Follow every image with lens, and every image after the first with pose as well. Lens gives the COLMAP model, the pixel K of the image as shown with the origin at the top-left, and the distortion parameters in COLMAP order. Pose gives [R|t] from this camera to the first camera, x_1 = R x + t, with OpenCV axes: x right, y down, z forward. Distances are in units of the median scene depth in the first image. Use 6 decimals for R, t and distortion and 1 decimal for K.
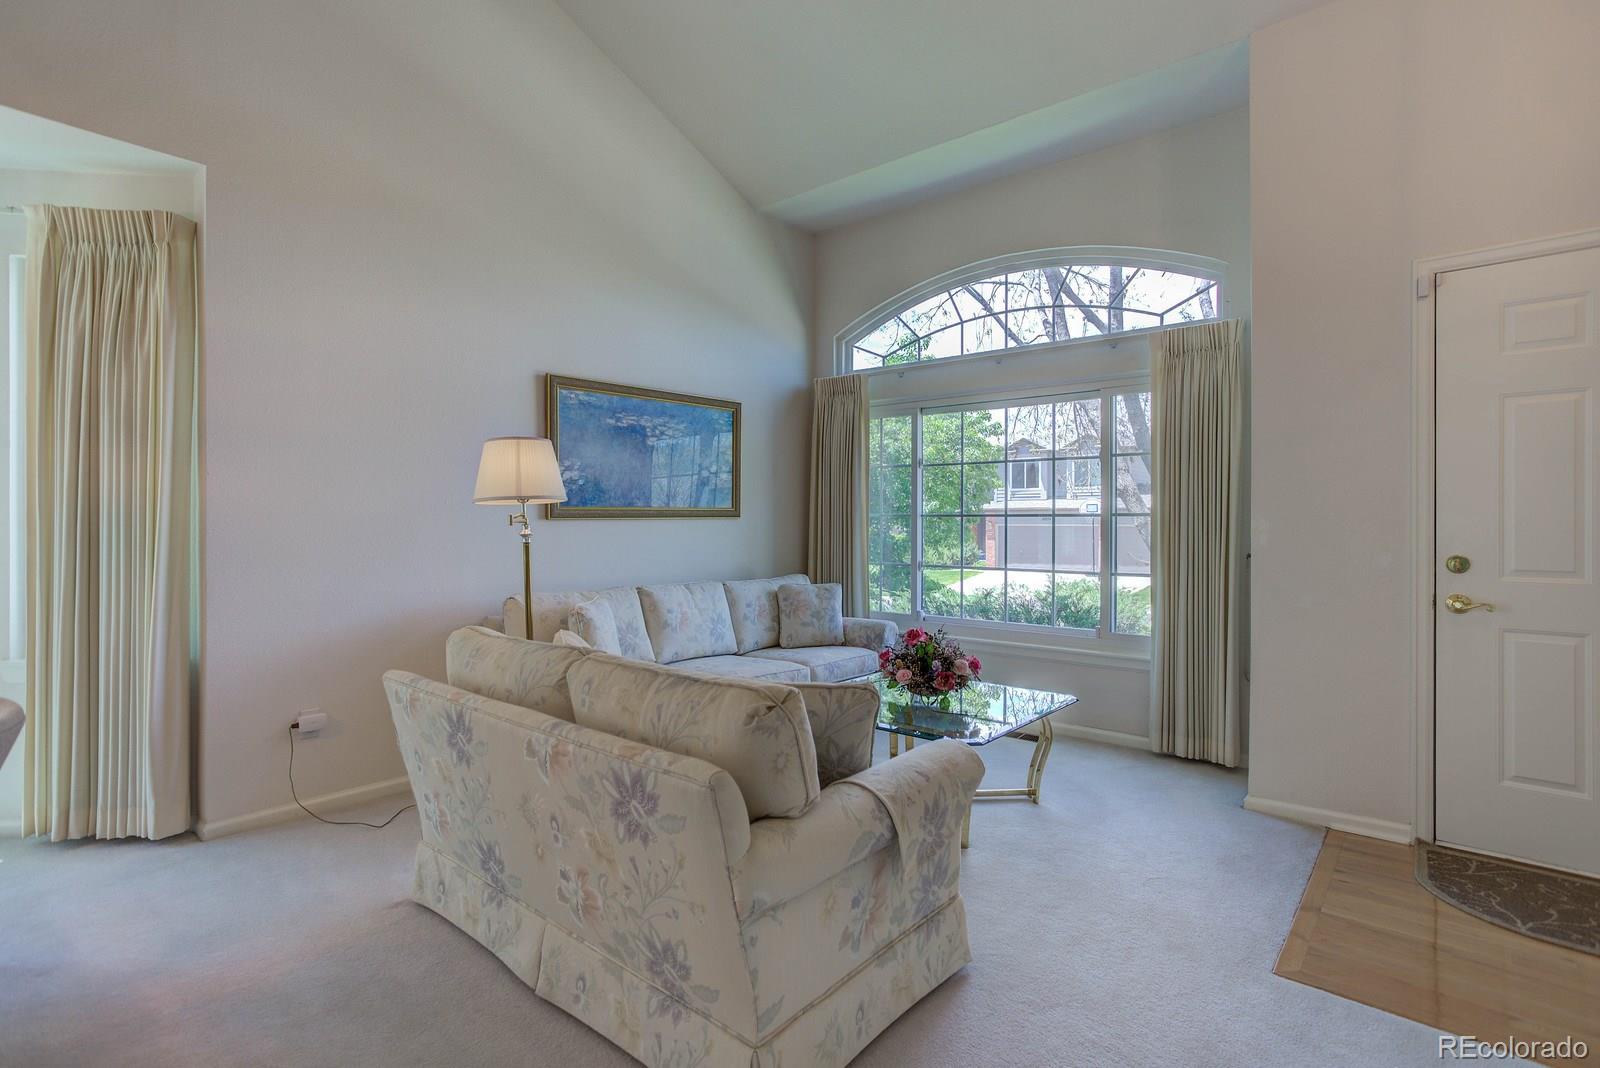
lens RADIAL K [[770.9, 0, 797.0], [0, 770.9, 518.1], [0, 0, 1]] dist [-0.043124, 0.014754]
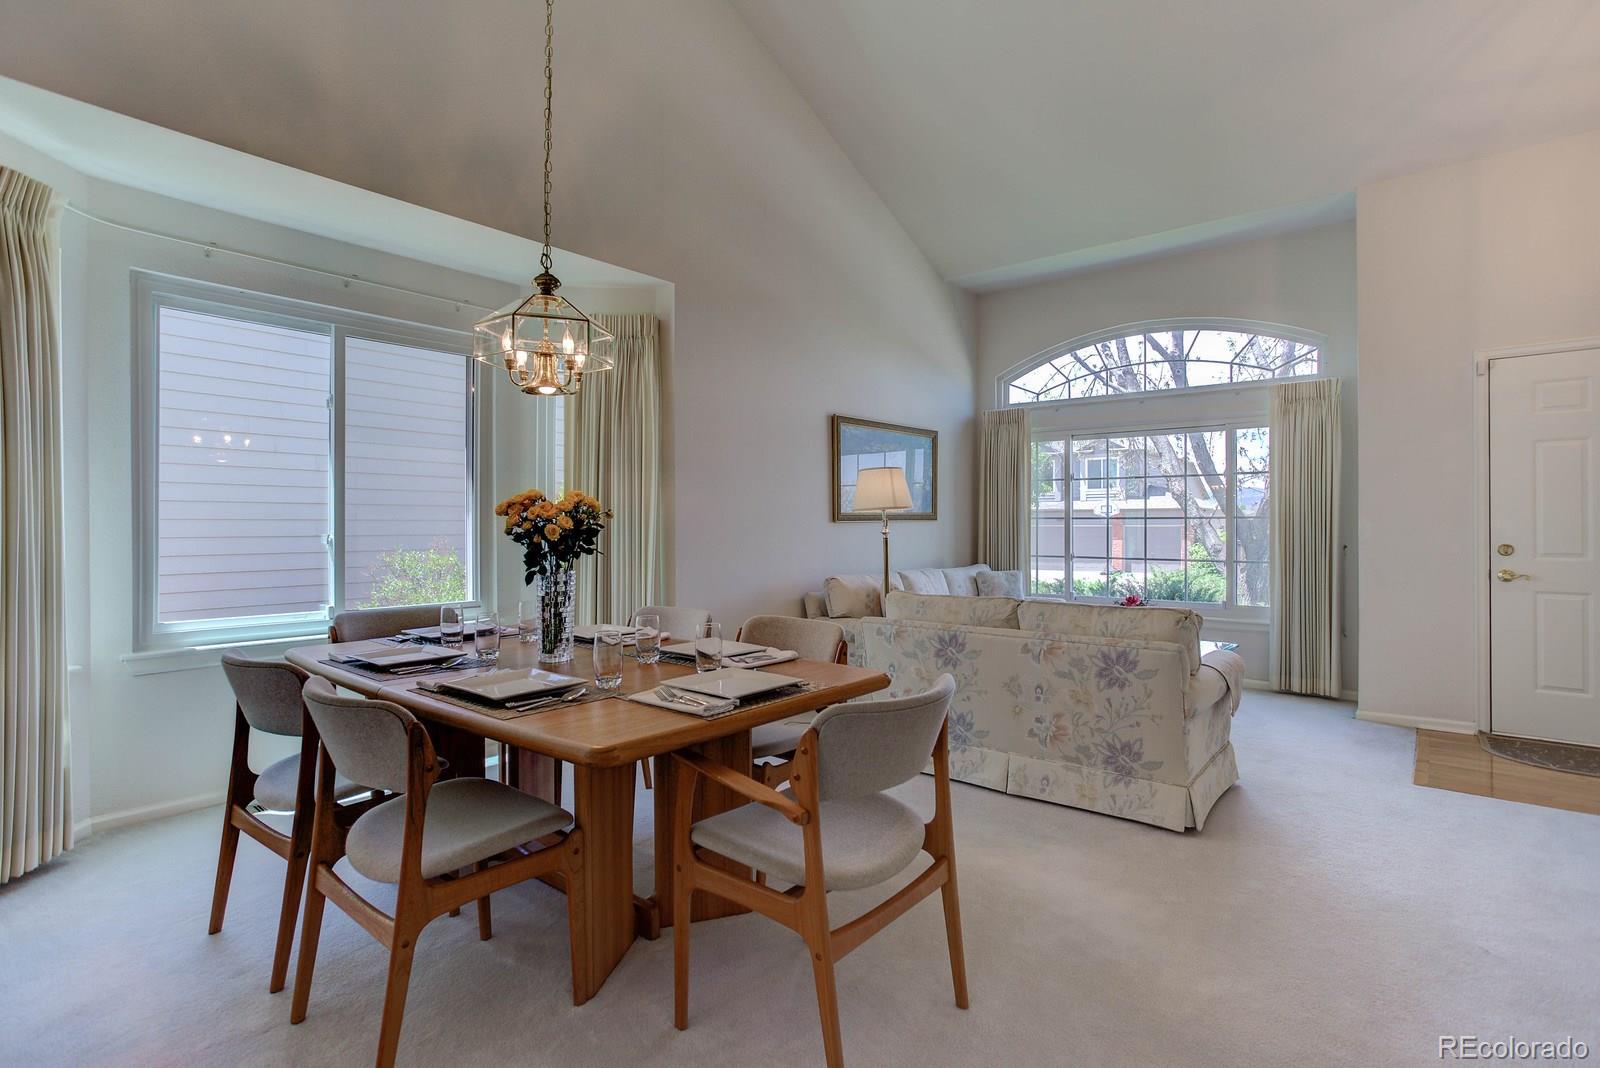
lens RADIAL K [[770.9, 0, 797.0], [0, 770.9, 518.1], [0, 0, 1]] dist [-0.043124, 0.014754]
pose [[0.999985, -0.002935, 0.004568, -0.423302], [0.002945, 0.999993, -0.002170, -0.003141], [-0.004561, 0.002184, 0.999987, -0.387422]]
